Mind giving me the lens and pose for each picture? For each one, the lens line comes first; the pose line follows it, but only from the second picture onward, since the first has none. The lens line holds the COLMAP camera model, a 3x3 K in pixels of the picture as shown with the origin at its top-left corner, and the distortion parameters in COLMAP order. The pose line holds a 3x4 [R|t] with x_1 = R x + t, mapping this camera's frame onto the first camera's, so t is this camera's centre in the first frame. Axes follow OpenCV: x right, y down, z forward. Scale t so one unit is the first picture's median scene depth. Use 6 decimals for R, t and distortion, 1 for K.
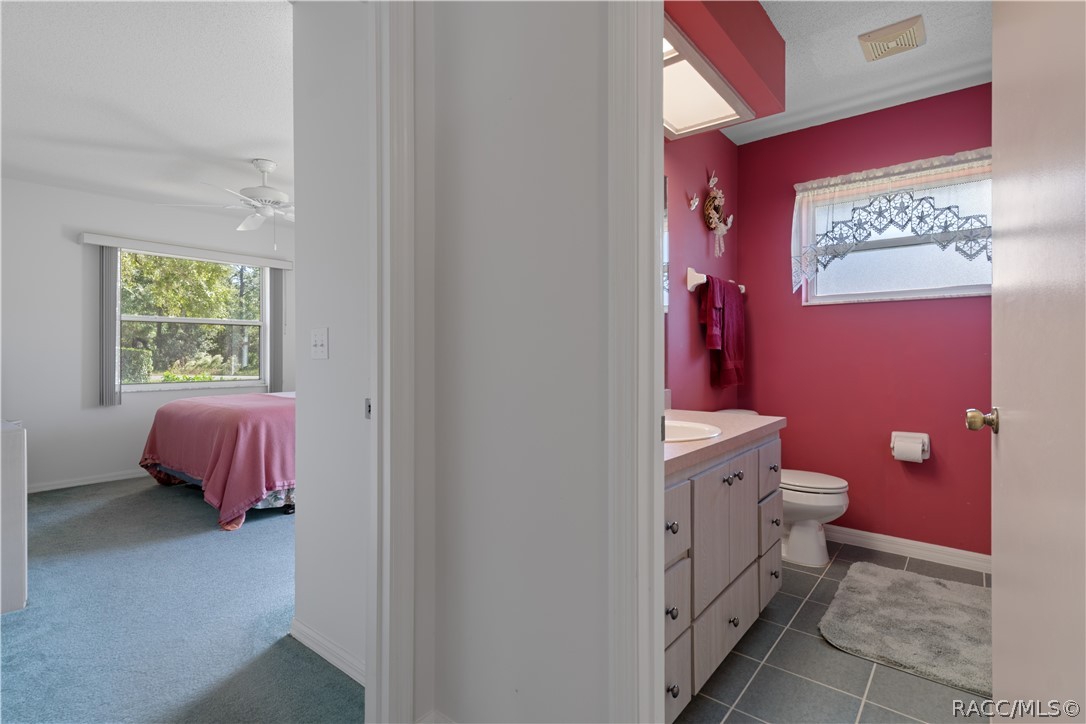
lens RADIAL K [[524.5, 0, 540.4], [0, 524.5, 354.7], [0, 0, 1]] dist [0.002045, -0.000424]
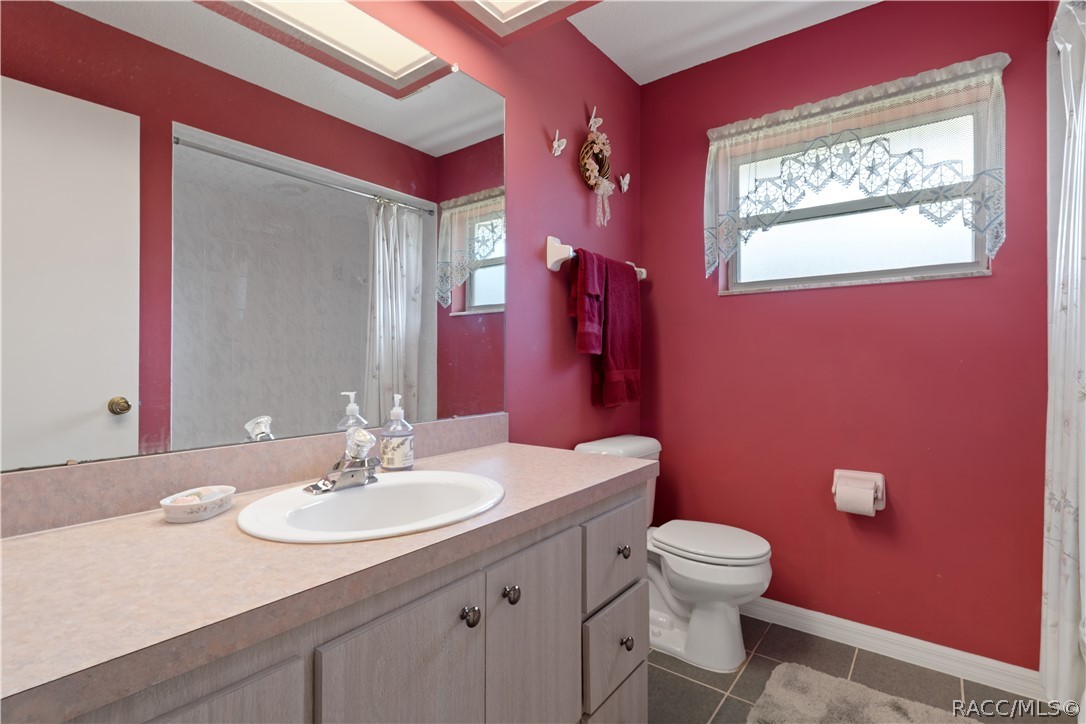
lens RADIAL K [[524.5, 0, 540.4], [0, 524.5, 354.7], [0, 0, 1]] dist [0.002045, -0.000424]
pose [[0.999241, 0.003348, 0.038798, 0.242856], [-0.002896, 0.999927, -0.011711, -0.000268], [-0.038835, 0.011590, 0.999178, 0.301788]]
